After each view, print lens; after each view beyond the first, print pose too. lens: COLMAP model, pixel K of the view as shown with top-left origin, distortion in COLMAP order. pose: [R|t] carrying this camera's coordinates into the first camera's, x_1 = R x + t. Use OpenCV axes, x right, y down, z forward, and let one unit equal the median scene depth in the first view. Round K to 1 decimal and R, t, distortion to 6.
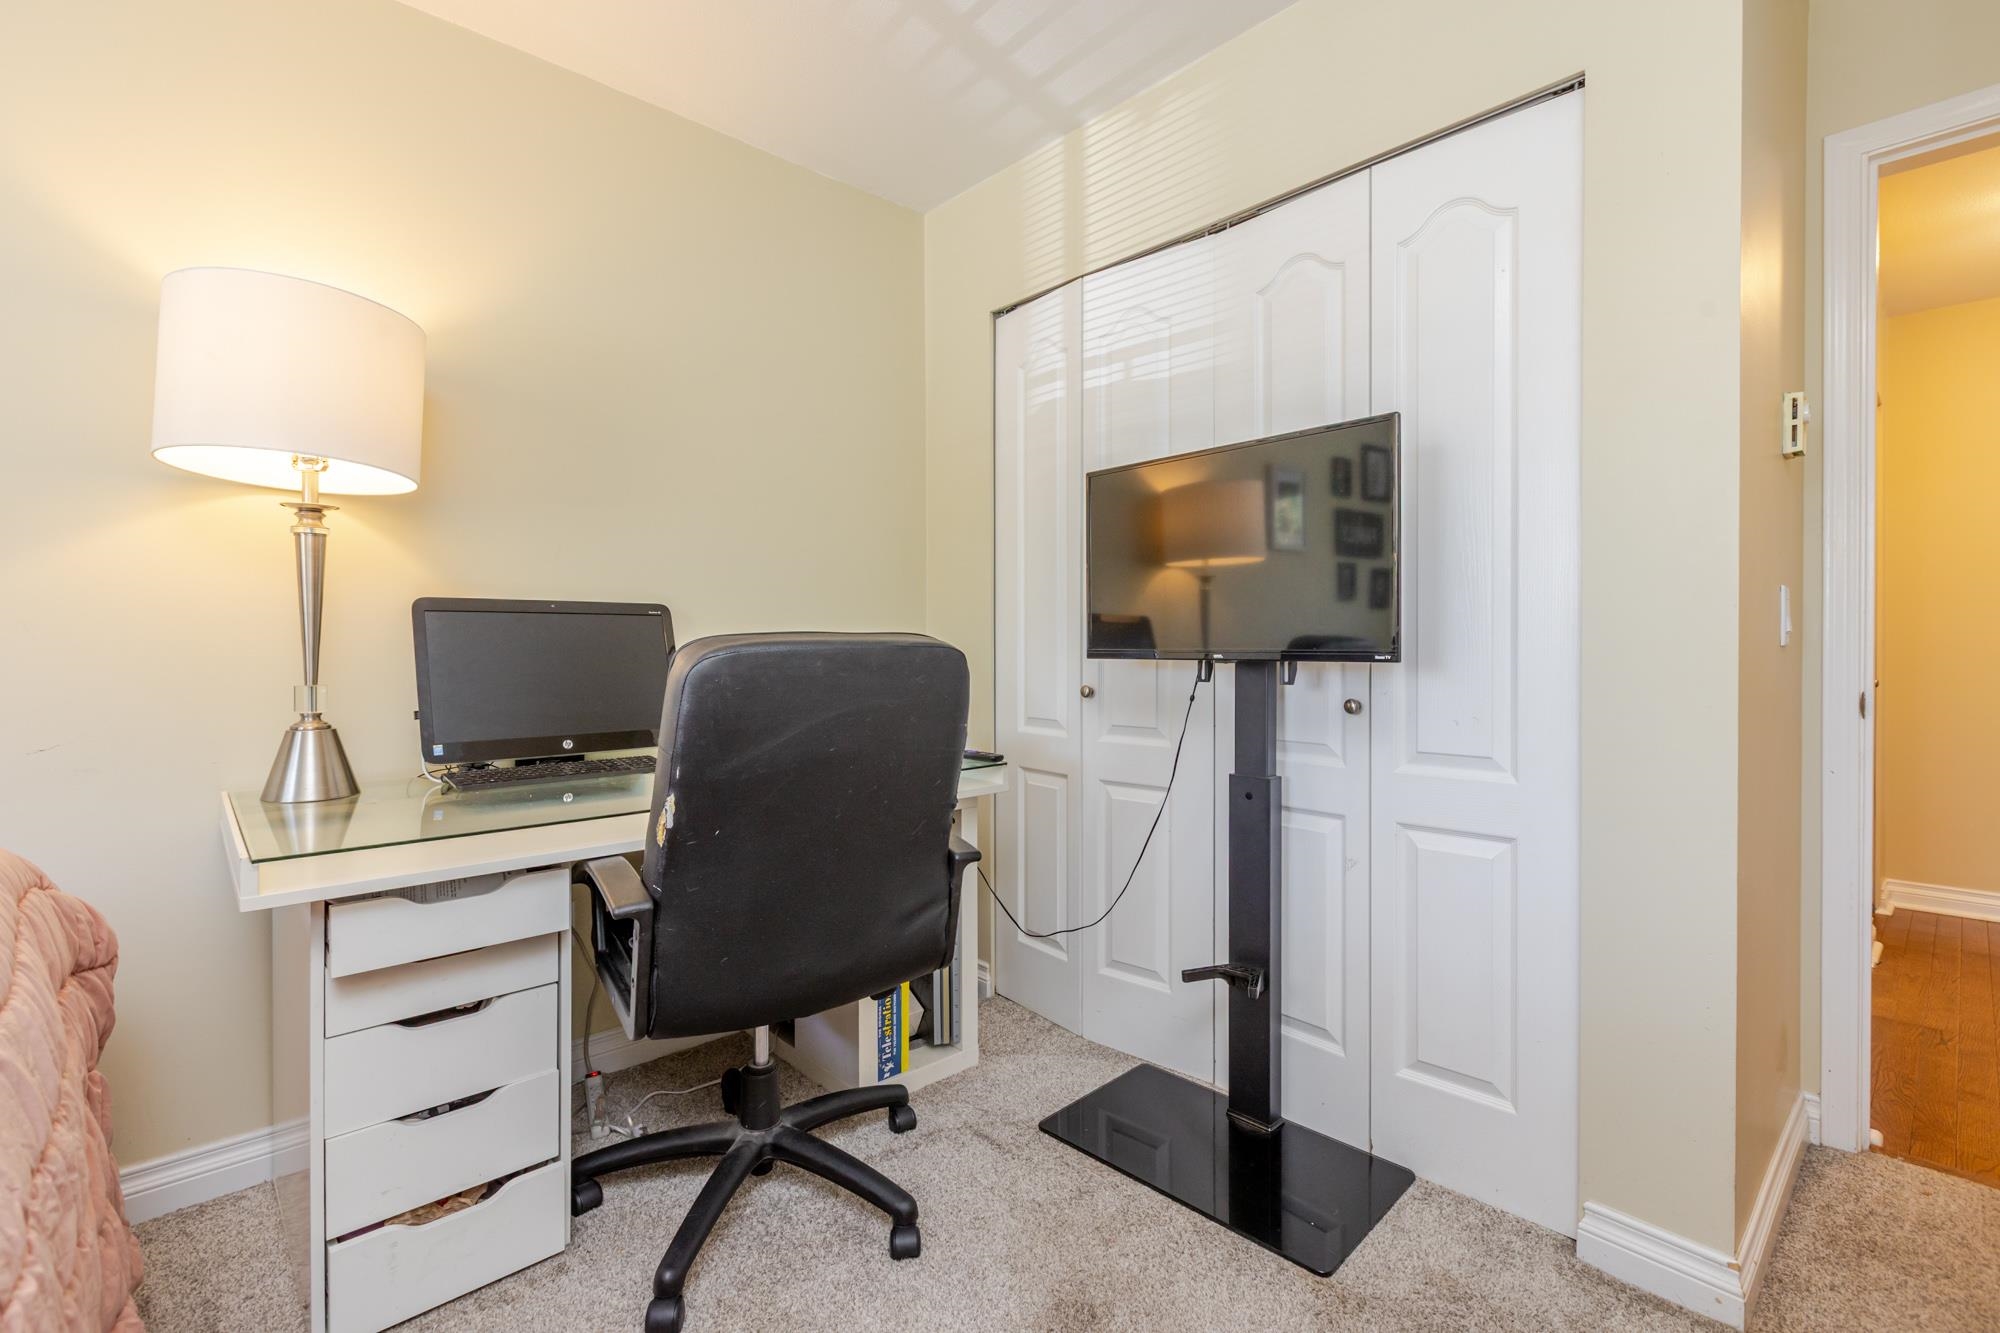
lens RADIAL K [[909.0, 0, 1005.9], [0, 909.0, 641.3], [0, 0, 1]] dist [0.000581, -0.001368]
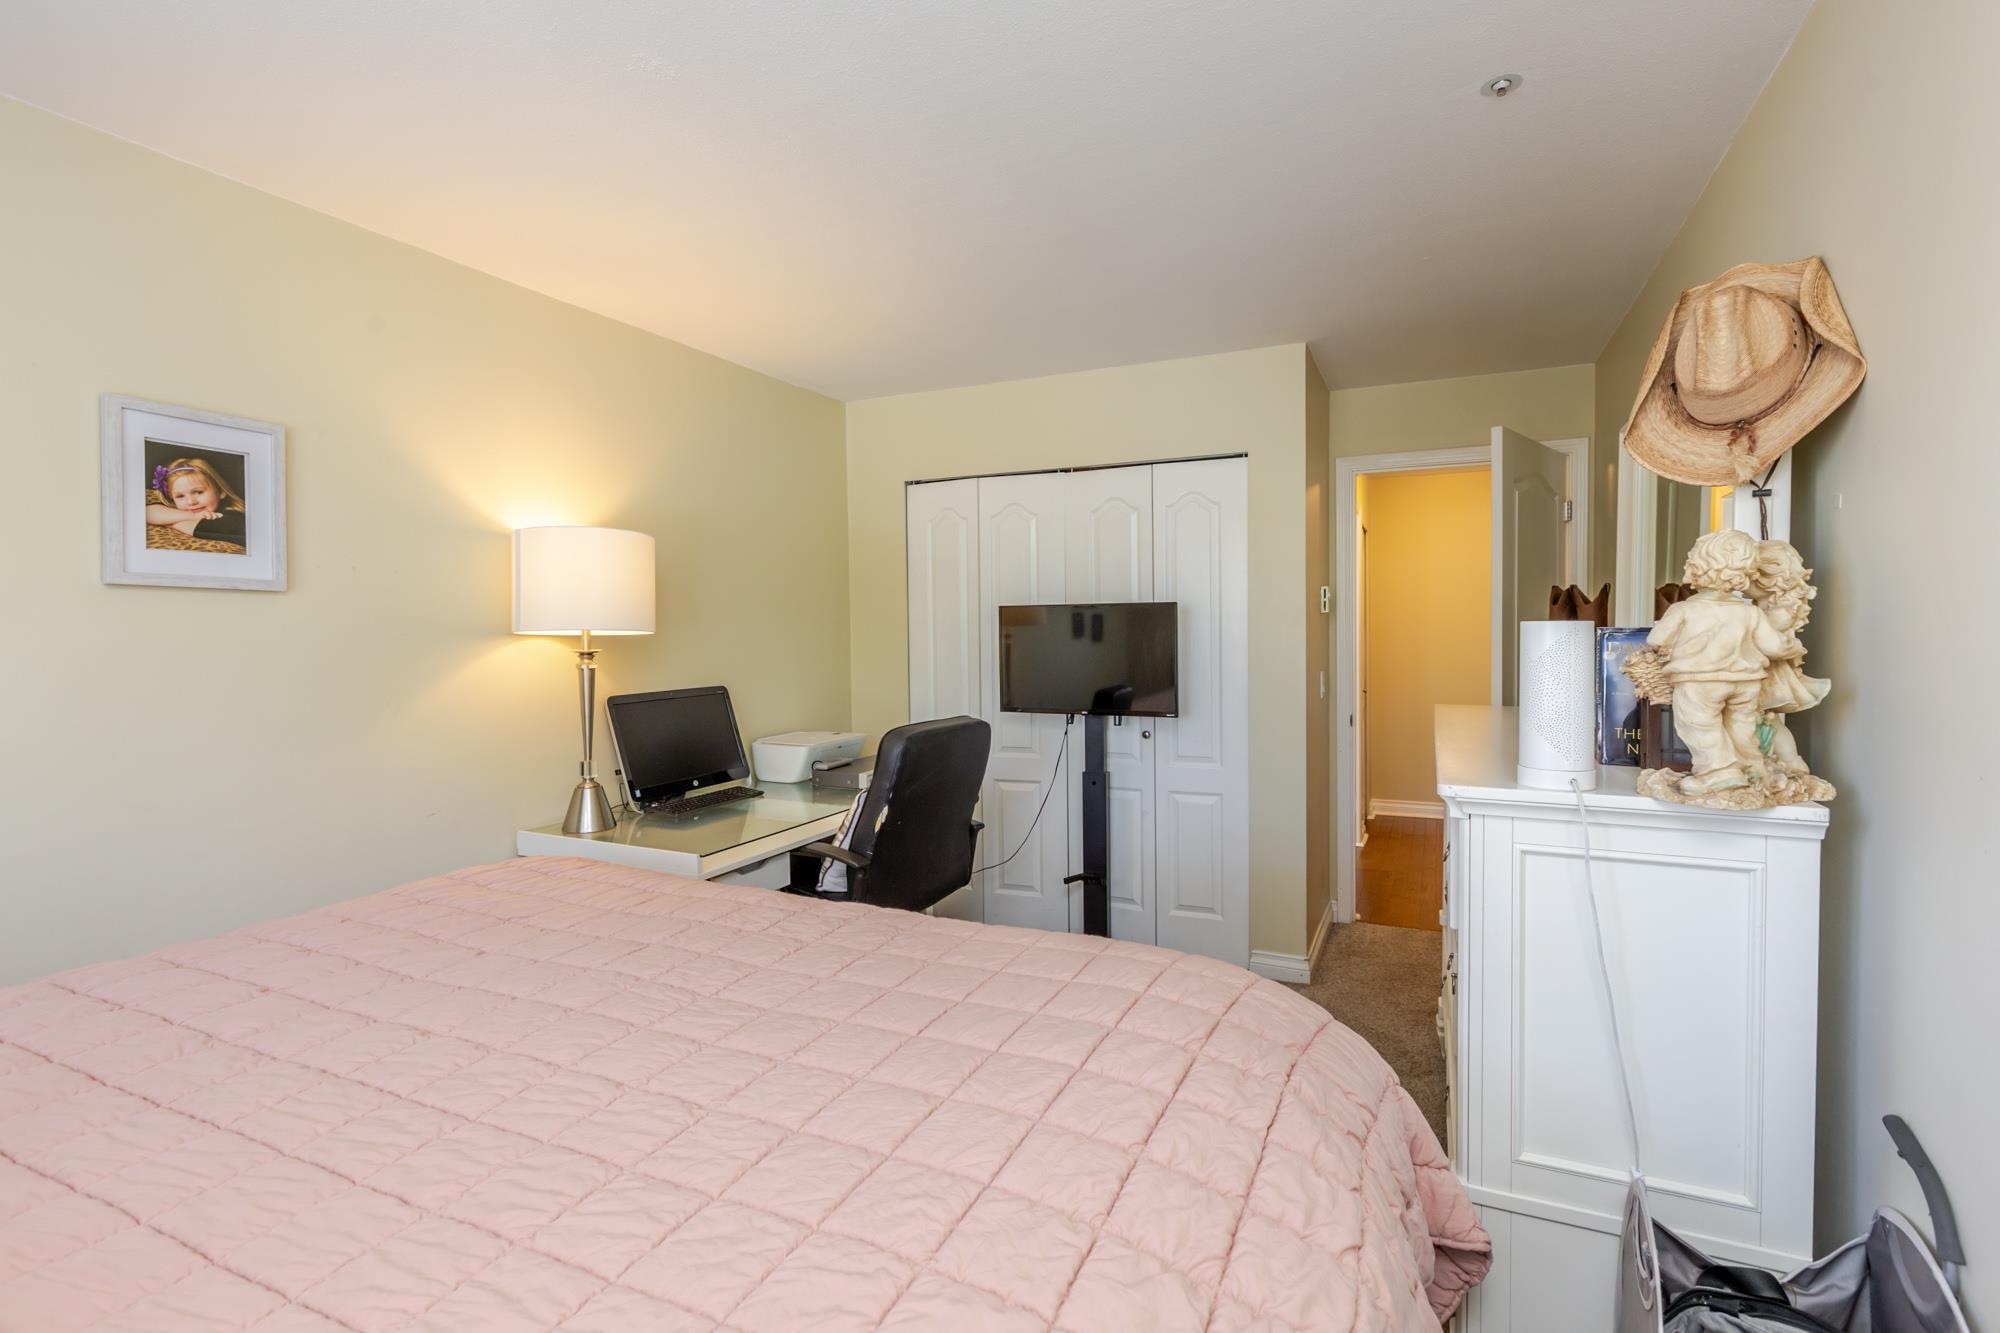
lens RADIAL K [[909.0, 0, 986.8], [0, 909.0, 645.6], [0, 0, 1]] dist [0.000581, -0.001368]
pose [[0.938659, -0.025334, 0.343915, -0.622546], [0.016893, 0.999479, 0.027520, -0.182724], [-0.344433, -0.020022, 0.938598, -0.740306]]
